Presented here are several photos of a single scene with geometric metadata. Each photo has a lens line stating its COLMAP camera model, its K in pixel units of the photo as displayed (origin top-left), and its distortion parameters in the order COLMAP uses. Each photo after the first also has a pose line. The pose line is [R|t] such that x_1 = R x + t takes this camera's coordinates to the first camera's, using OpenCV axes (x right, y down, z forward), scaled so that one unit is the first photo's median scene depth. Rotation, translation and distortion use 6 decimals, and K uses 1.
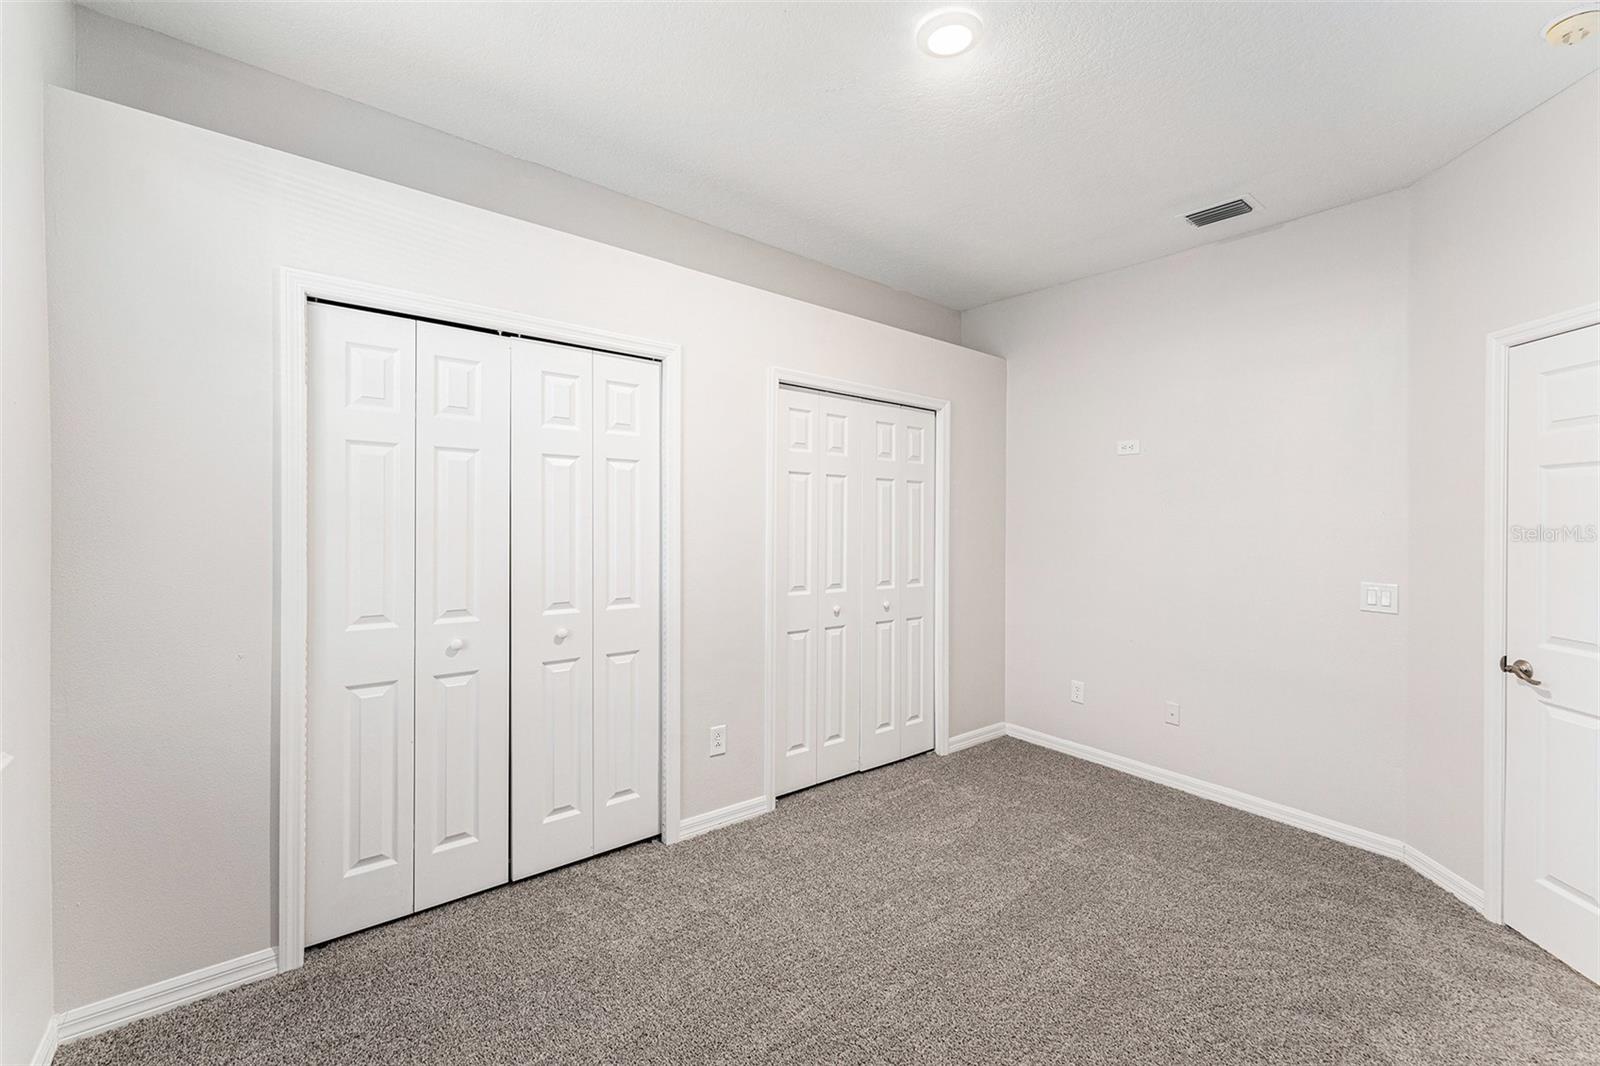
lens RADIAL K [[638.5, 0, 796.8], [0, 638.5, 509.8], [0, 0, 1]] dist [0.011686, -0.000082]
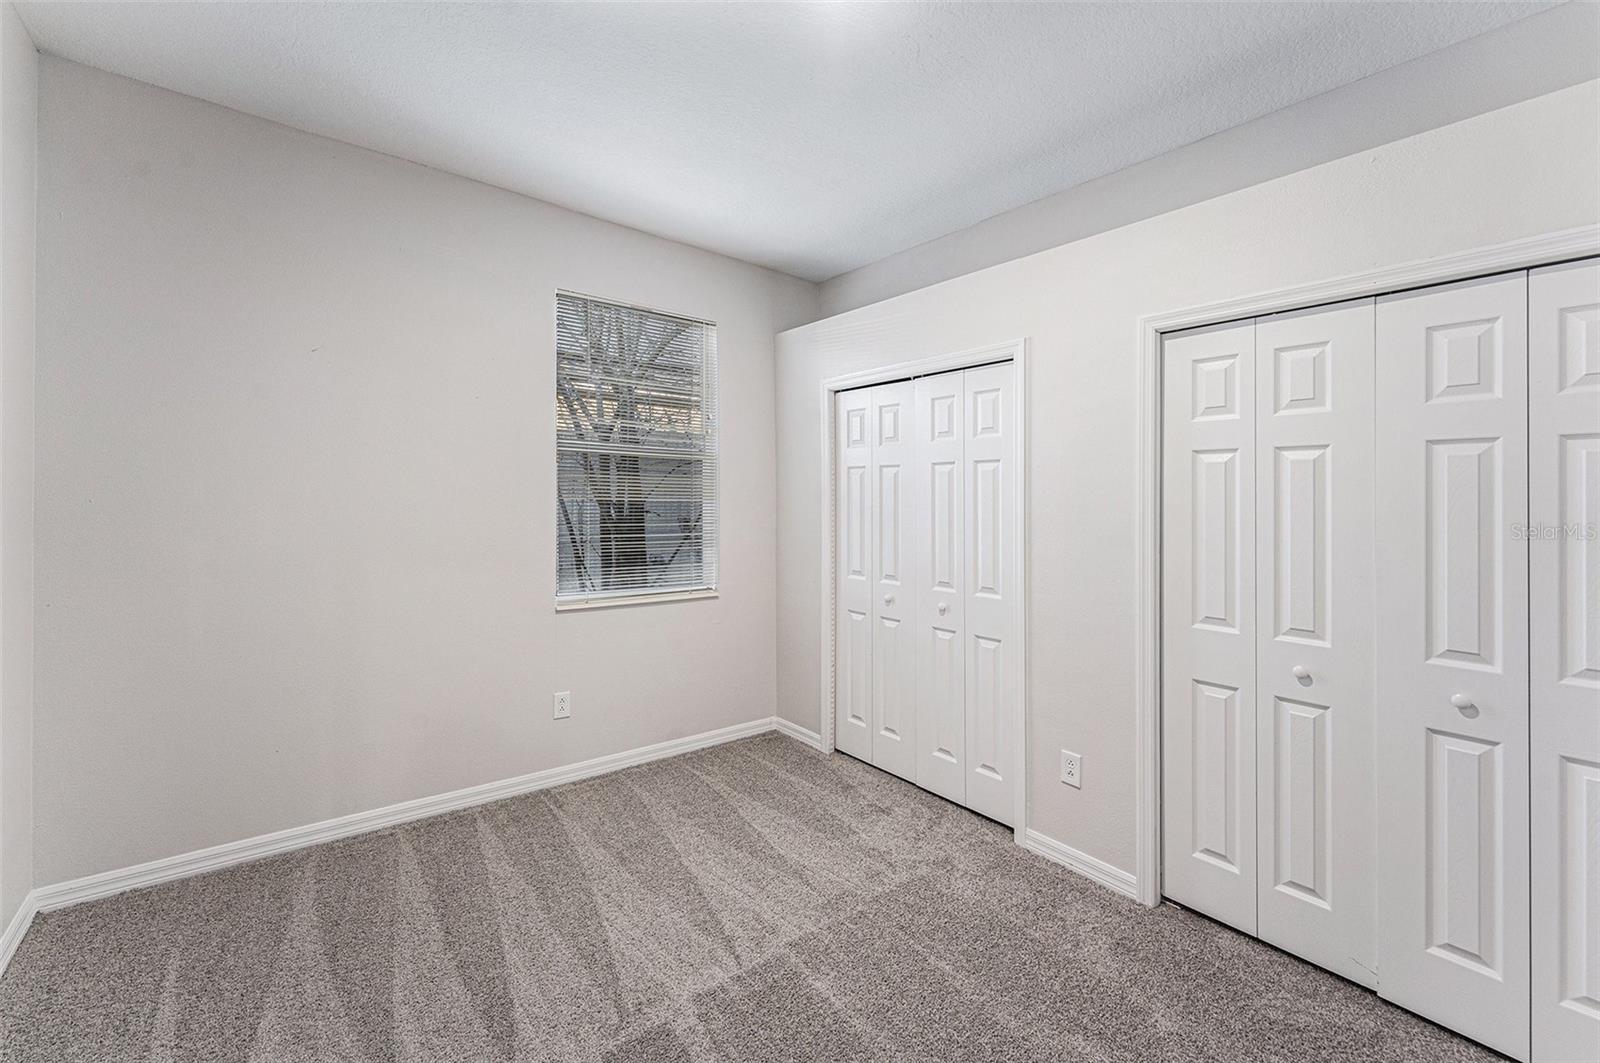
lens RADIAL K [[666.0, 0, 798.0], [0, 666.0, 510.3], [0, 0, 1]] dist [-0.000261, -0.000087]
pose [[0.012638, -0.008707, -0.999882, 0.750947], [-0.013128, 0.999874, -0.008873, 0.018857], [0.999834, 0.013239, 0.012522, 0.580599]]
